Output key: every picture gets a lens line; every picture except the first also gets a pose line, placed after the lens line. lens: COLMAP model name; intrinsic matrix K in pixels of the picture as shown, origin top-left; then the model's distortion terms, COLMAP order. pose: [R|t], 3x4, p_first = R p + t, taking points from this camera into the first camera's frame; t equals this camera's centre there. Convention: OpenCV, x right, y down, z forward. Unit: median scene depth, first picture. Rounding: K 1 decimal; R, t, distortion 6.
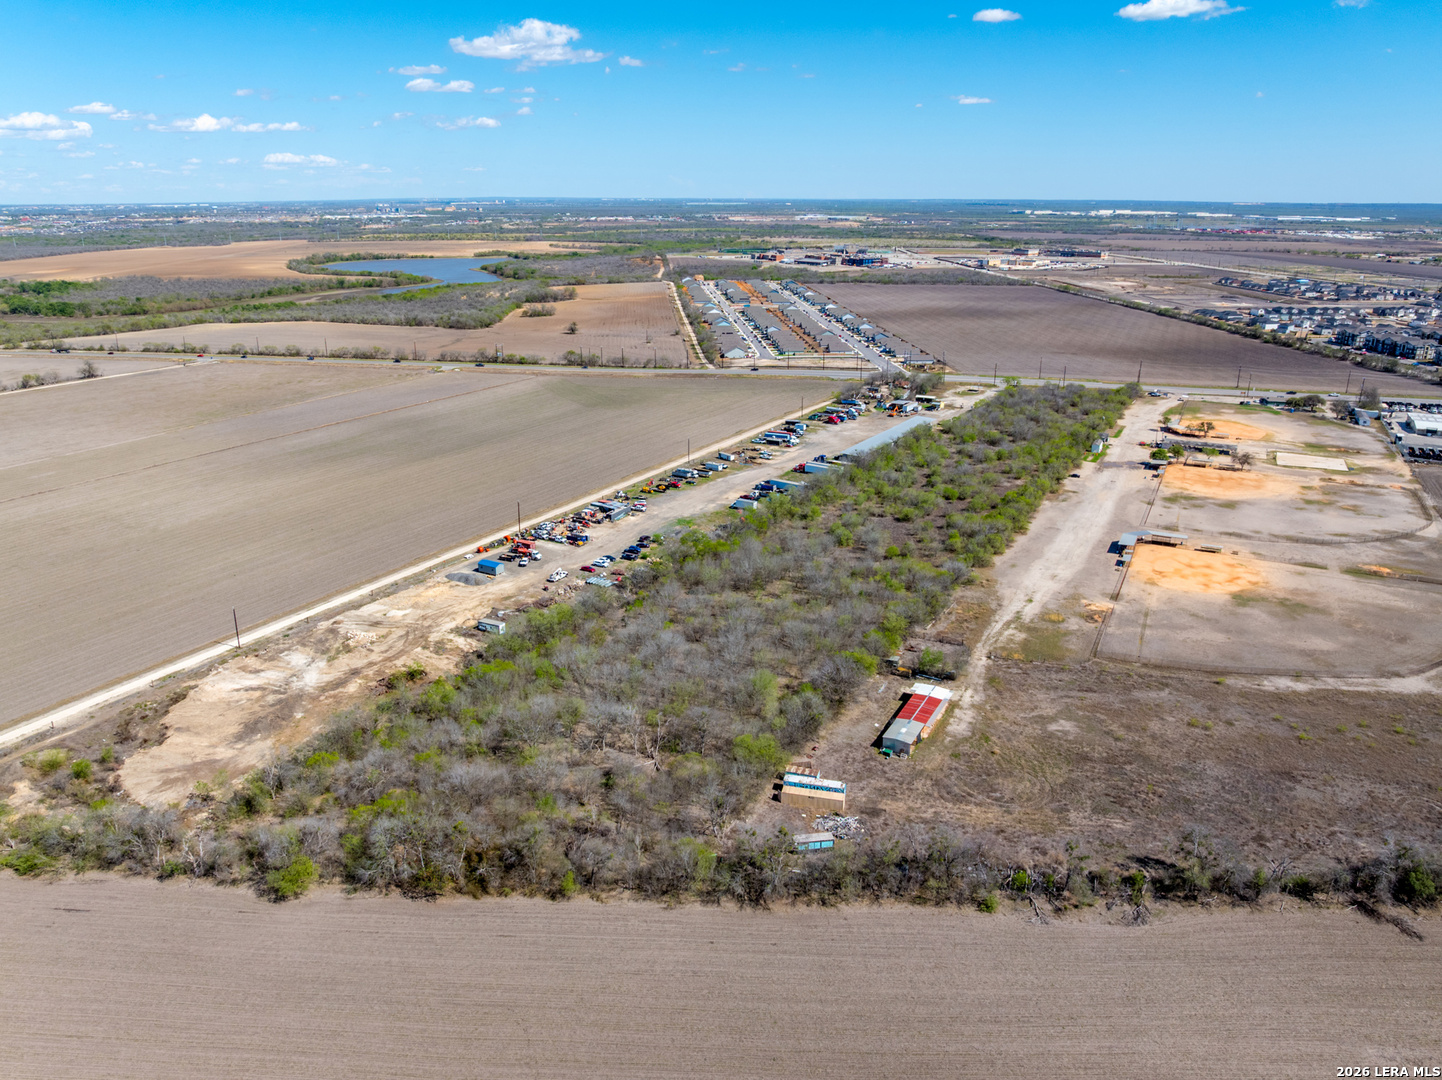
lens RADIAL K [[1014.2, 0, 721.0], [0, 1014.2, 540.0], [0, 0, 1]] dist [-0.029162, -0.019833]
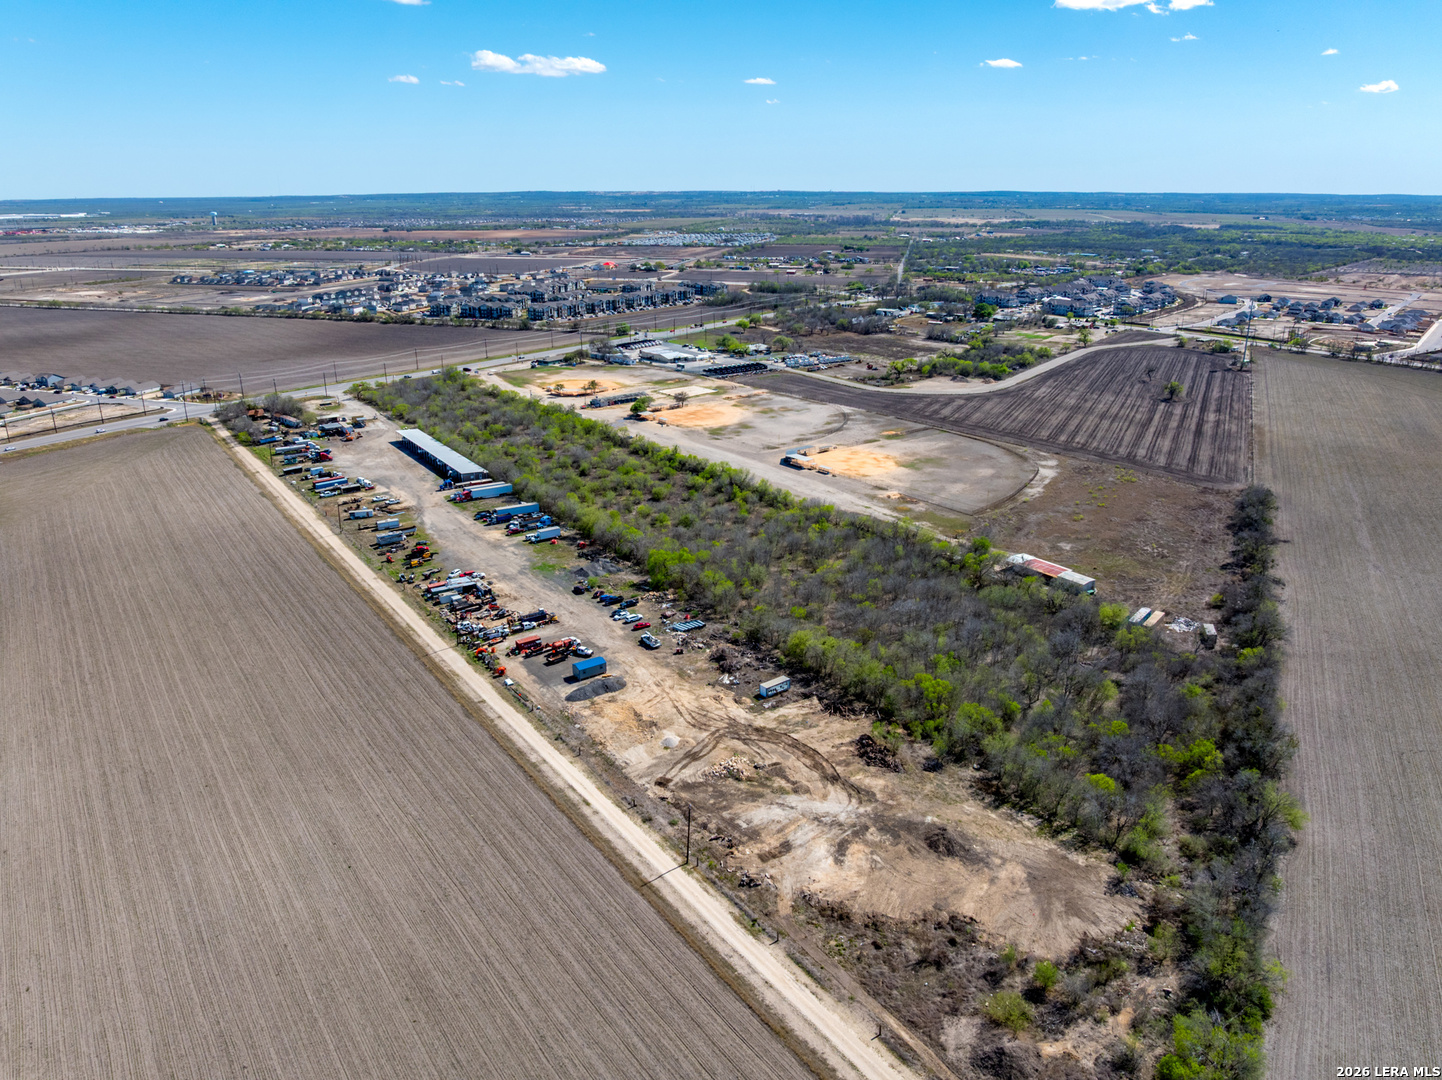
lens RADIAL K [[1014.2, 0, 721.0], [0, 1014.2, 540.0], [0, 0, 1]] dist [-0.029162, -0.019833]
pose [[0.416520, -0.301122, 0.857810, -0.514695], [0.297528, 0.936743, 0.184362, -0.112276], [-0.859063, 0.178432, 0.479764, 0.319208]]
